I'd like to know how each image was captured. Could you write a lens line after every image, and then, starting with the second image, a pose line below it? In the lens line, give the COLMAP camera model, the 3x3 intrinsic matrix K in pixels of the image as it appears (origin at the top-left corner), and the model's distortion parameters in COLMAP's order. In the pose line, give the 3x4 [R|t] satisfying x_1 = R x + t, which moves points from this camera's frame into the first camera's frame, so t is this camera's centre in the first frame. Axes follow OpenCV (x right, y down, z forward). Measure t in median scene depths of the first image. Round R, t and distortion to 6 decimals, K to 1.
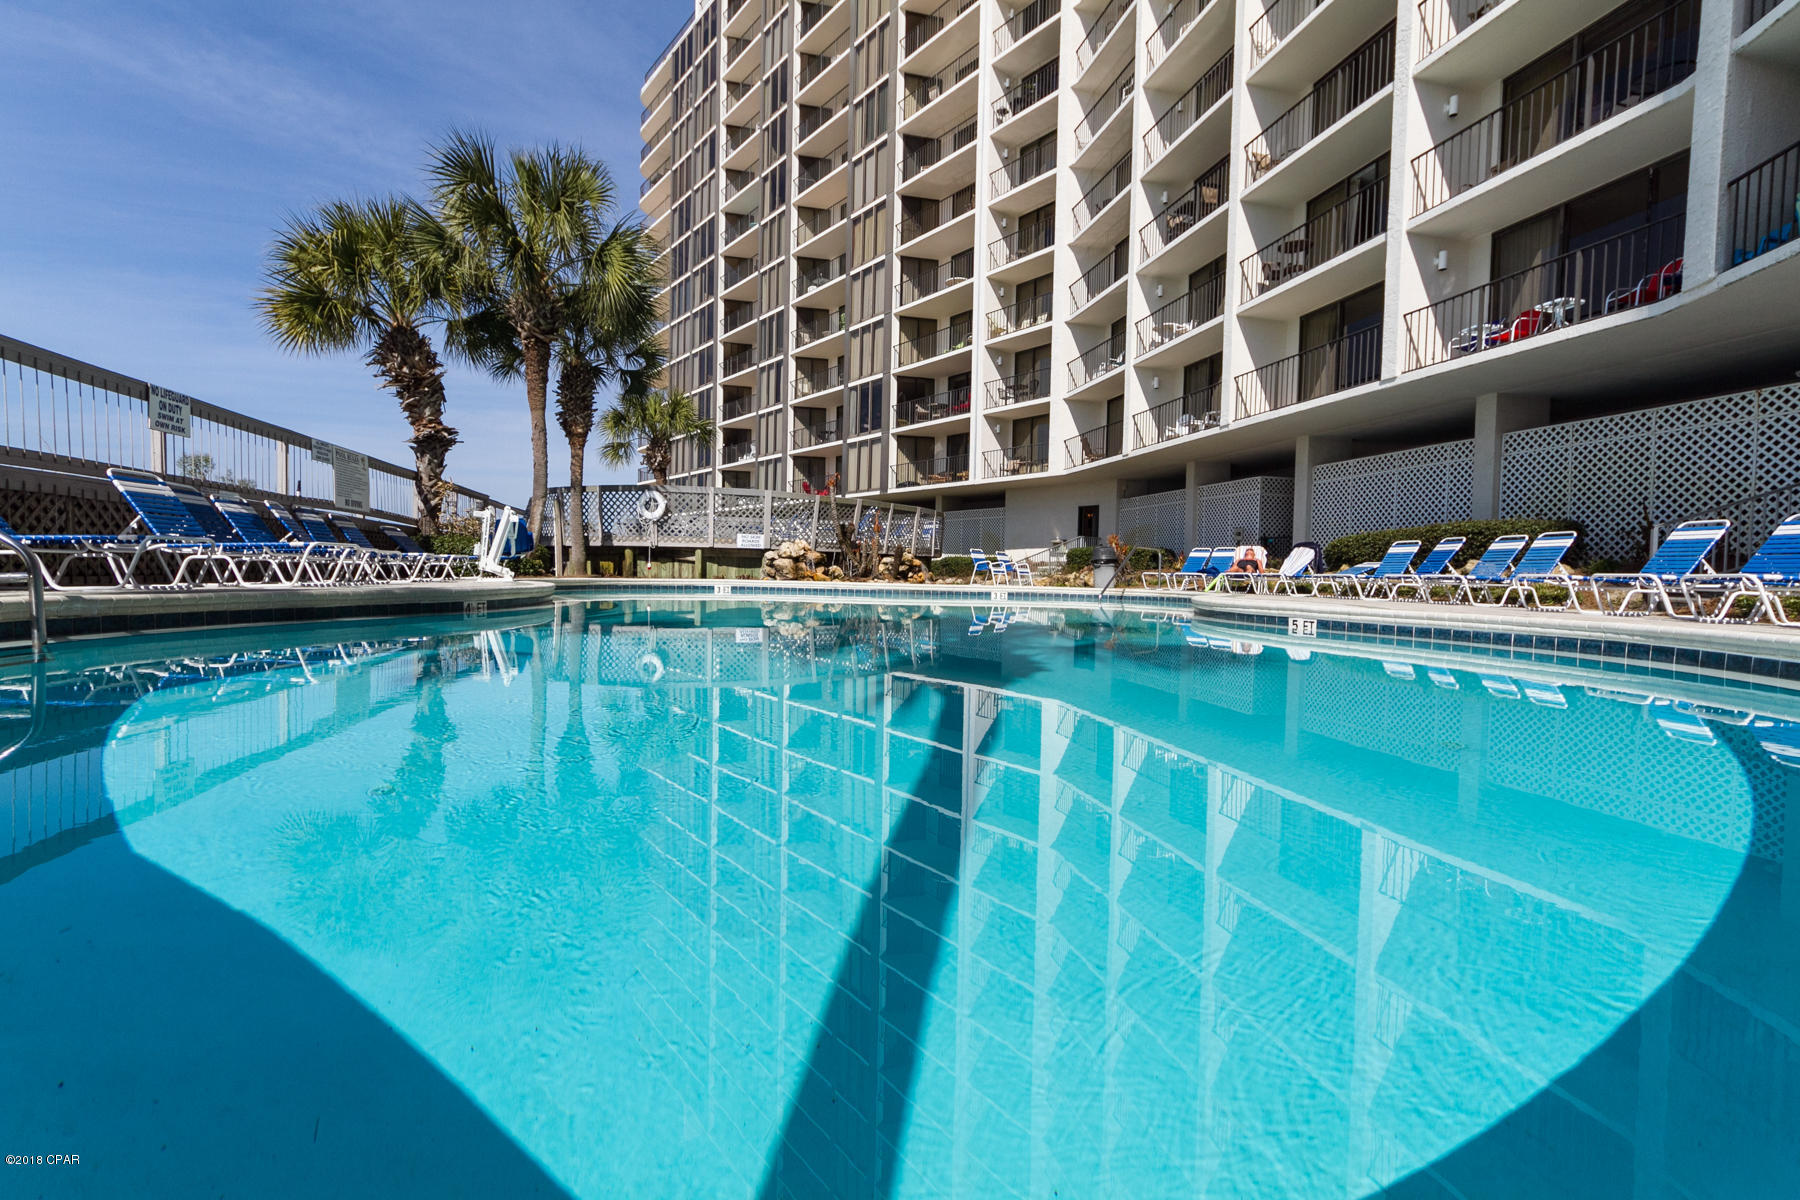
lens RADIAL K [[786.1, 0, 899.4], [0, 786.1, 600.7], [0, 0, 1]] dist [0.008611, -0.000809]
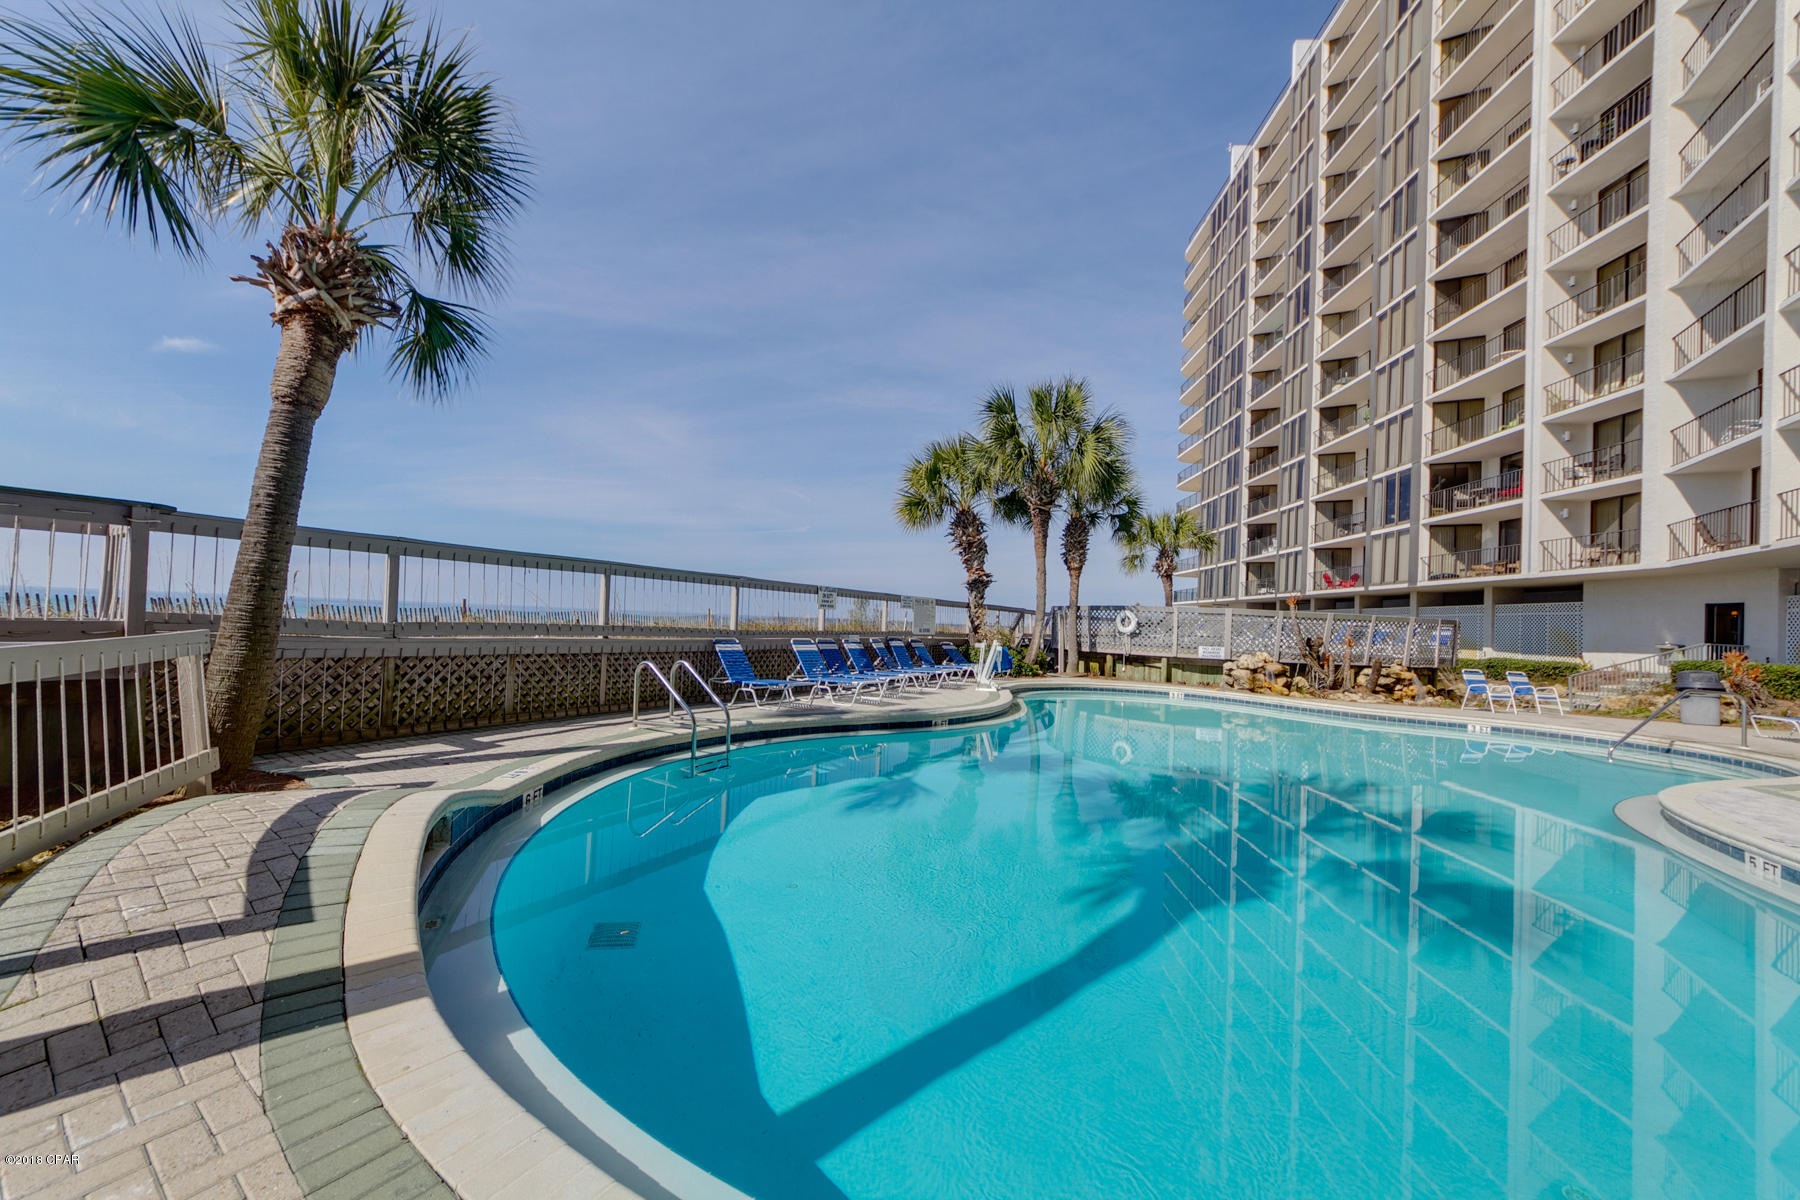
lens RADIAL K [[680.8, 0, 912.6], [0, 680.8, 607.7], [0, 0, 1]] dist [0.000091, 0.001110]
pose [[0.748168, 0.000972, -0.663509, 0.087459], [-0.051059, 0.997118, -0.056114, -0.037886], [0.661542, 0.075861, 0.746061, -0.021982]]
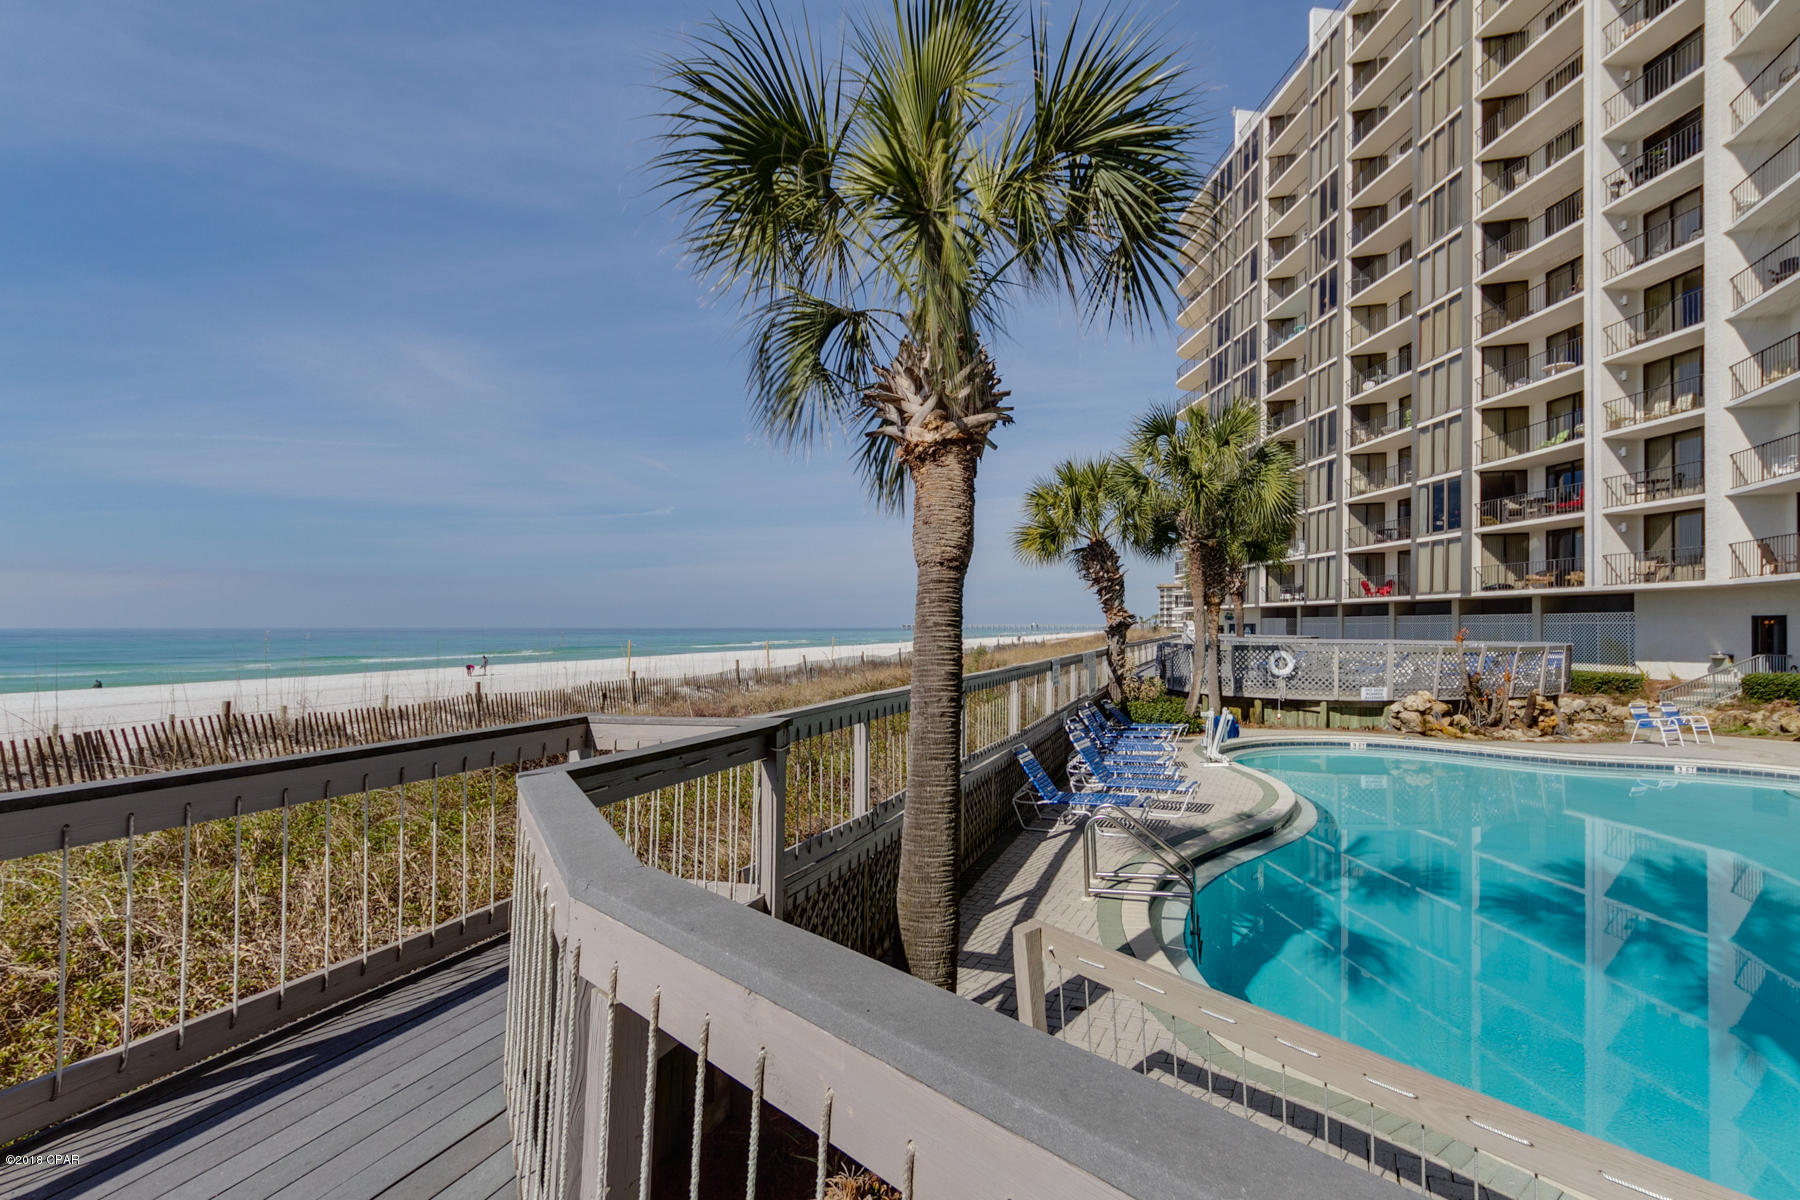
lens RADIAL K [[806.7, 0, 982.9], [0, 806.7, 611.6], [0, 0, 1]] dist [0.003890, -0.001559]
pose [[0.879458, -0.023574, -0.475392, -0.079905], [-0.001703, 0.998610, -0.052671, -0.077738], [0.475973, 0.047132, 0.878196, -0.135199]]
